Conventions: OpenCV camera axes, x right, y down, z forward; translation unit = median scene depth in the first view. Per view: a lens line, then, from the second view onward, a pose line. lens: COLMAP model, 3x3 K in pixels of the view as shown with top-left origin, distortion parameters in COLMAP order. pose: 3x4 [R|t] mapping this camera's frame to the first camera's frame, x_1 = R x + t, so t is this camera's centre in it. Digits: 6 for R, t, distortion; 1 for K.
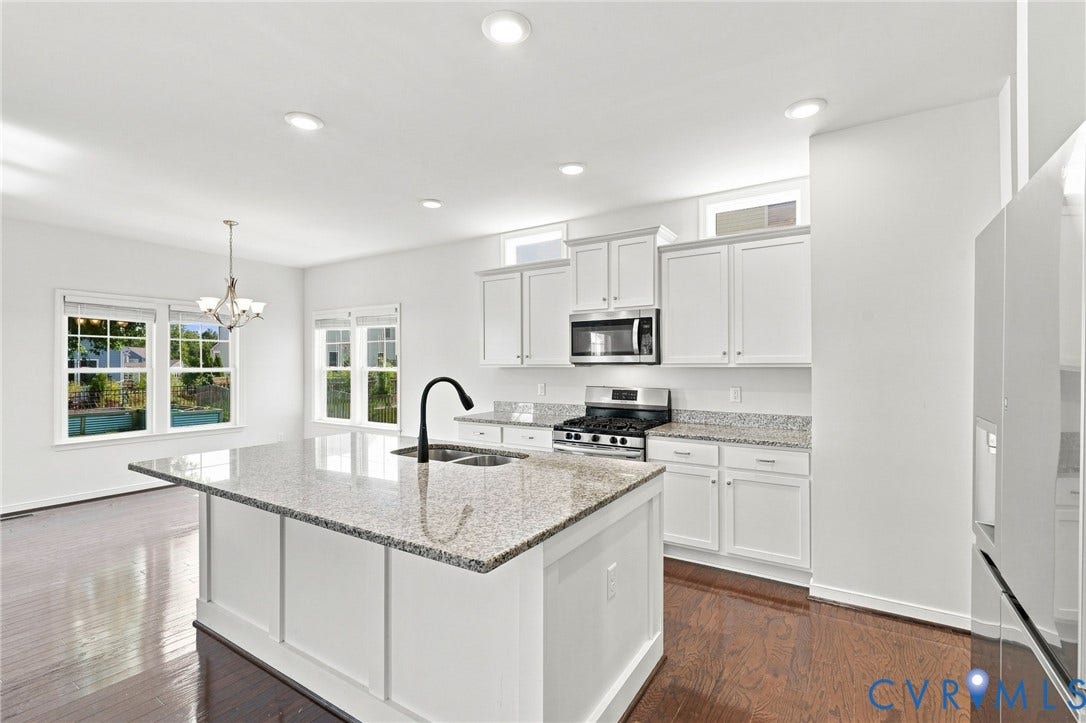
lens RADIAL K [[503.1, 0, 531.7], [0, 503.1, 362.4], [0, 0, 1]] dist [0.000417, -0.001237]
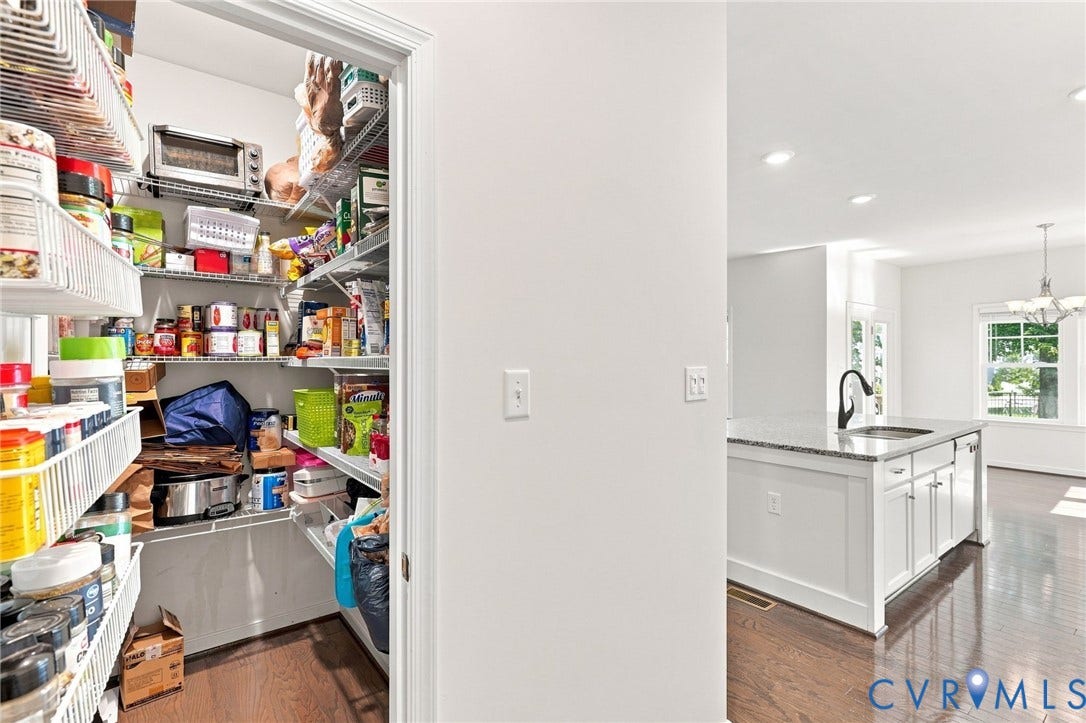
lens RADIAL K [[503.1, 0, 532.1], [0, 503.1, 359.0], [0, 0, 1]] dist [0.000417, -0.001237]
pose [[-0.348380, -0.006984, -0.937327, 0.756325], [0.008974, 0.999902, -0.010785, 0.003756], [0.937310, -0.012169, -0.348283, 0.355603]]
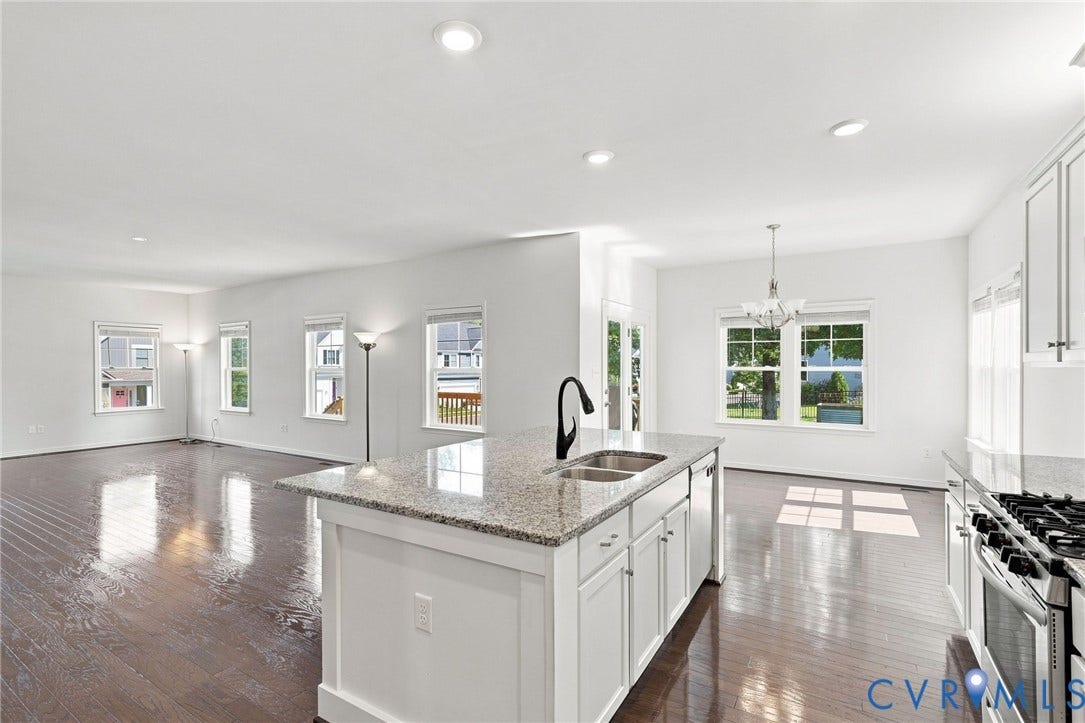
lens RADIAL K [[502.6, 0, 537.0], [0, 502.6, 367.3], [0, 0, 1]] dist [0.000417, -0.001237]
pose [[0.016565, 0.001238, -0.999862, 0.425018], [0.010576, 0.999943, 0.001414, 0.005166], [0.999807, -0.010598, 0.016551, 0.492771]]
